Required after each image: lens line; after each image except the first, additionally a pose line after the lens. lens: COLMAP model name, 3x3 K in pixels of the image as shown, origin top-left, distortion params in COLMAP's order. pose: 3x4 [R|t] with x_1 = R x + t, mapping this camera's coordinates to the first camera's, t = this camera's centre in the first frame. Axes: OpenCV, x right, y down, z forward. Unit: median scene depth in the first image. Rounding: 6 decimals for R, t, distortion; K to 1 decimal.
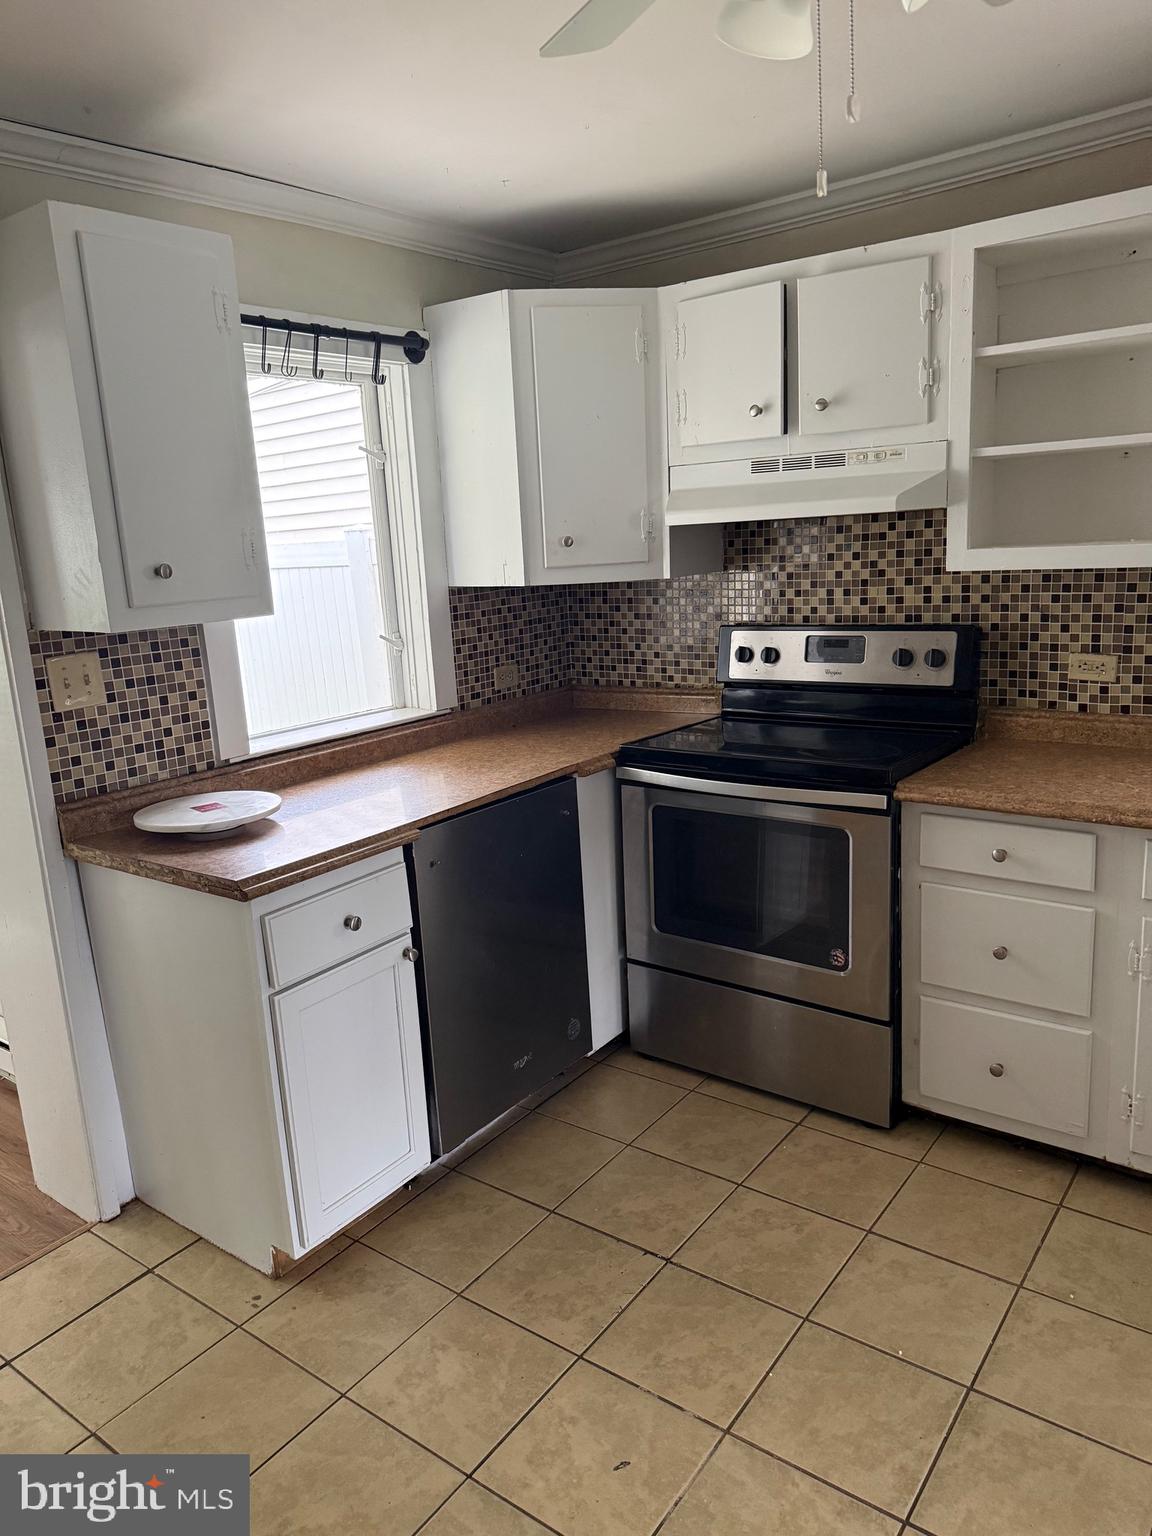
lens RADIAL K [[1090.5, 0, 574.7], [0, 1090.5, 762.7], [0, 0, 1]] dist [0.002152, -0.004145]
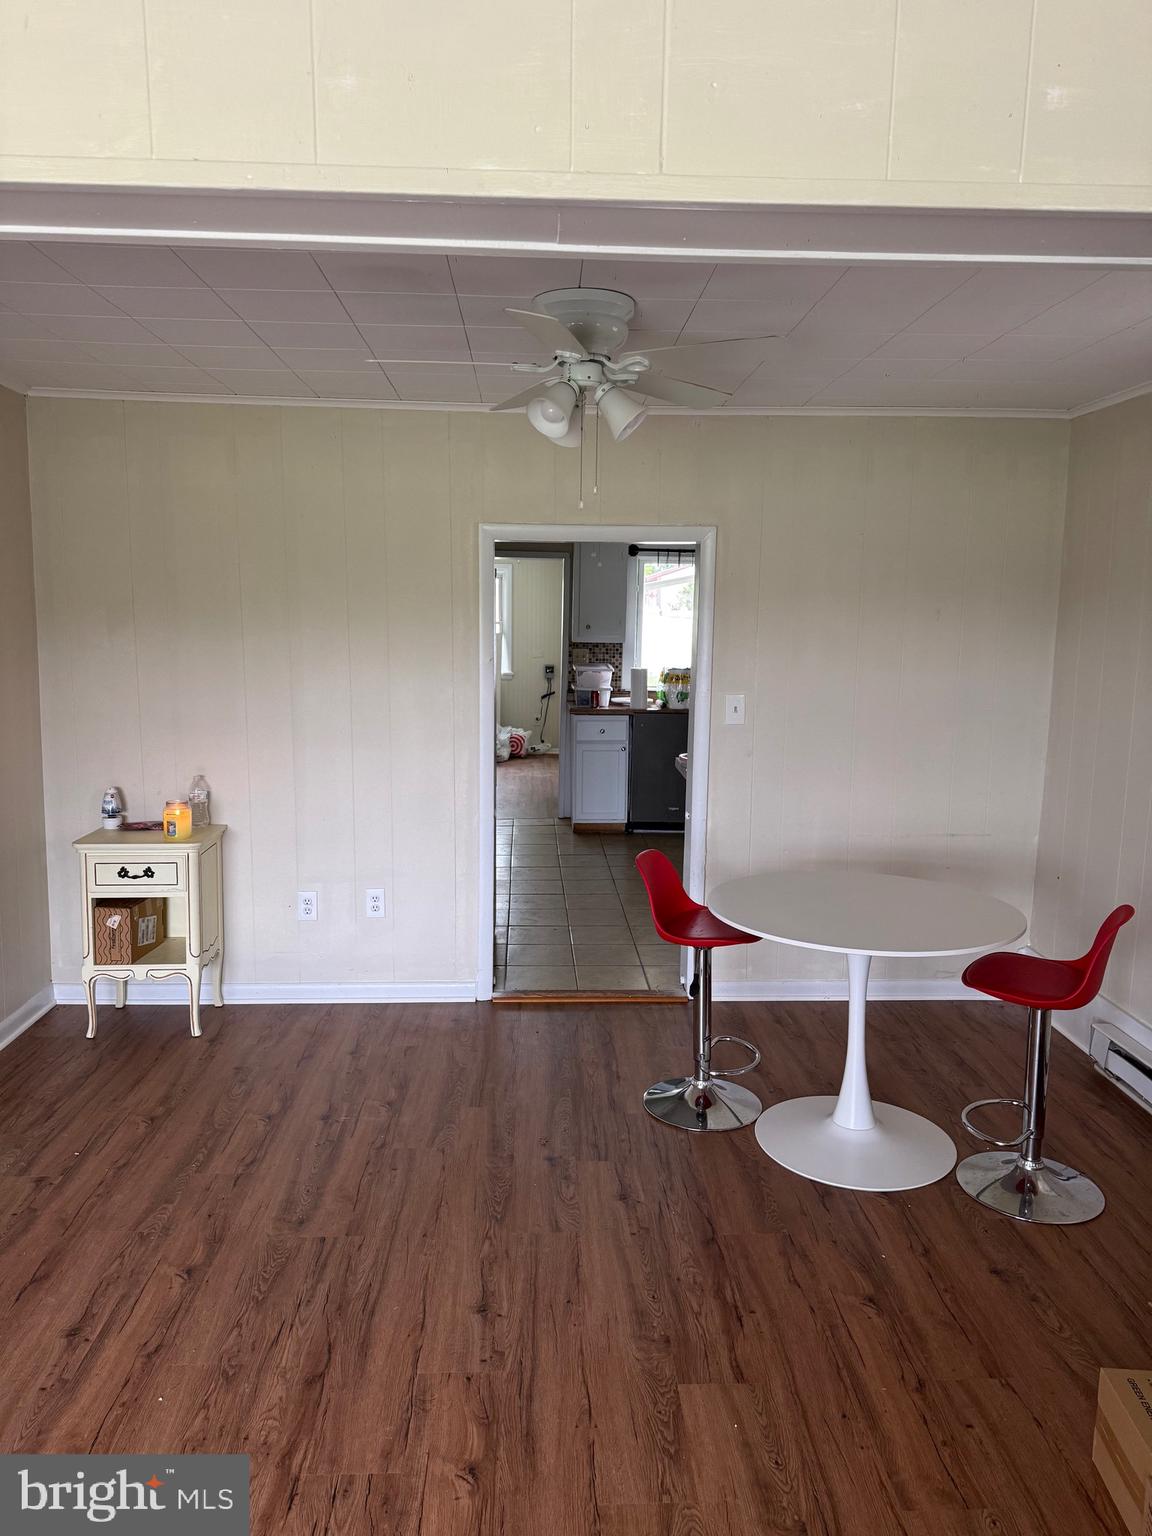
lens RADIAL K [[1090.5, 0, 575.7], [0, 1090.5, 765.2], [0, 0, 1]] dist [0.002152, -0.004145]
pose [[0.641177, 0.157727, -0.751009, 2.045547], [-0.214393, 0.976499, 0.022046, 0.176990], [0.736837, 0.146876, 0.659924, -1.152595]]
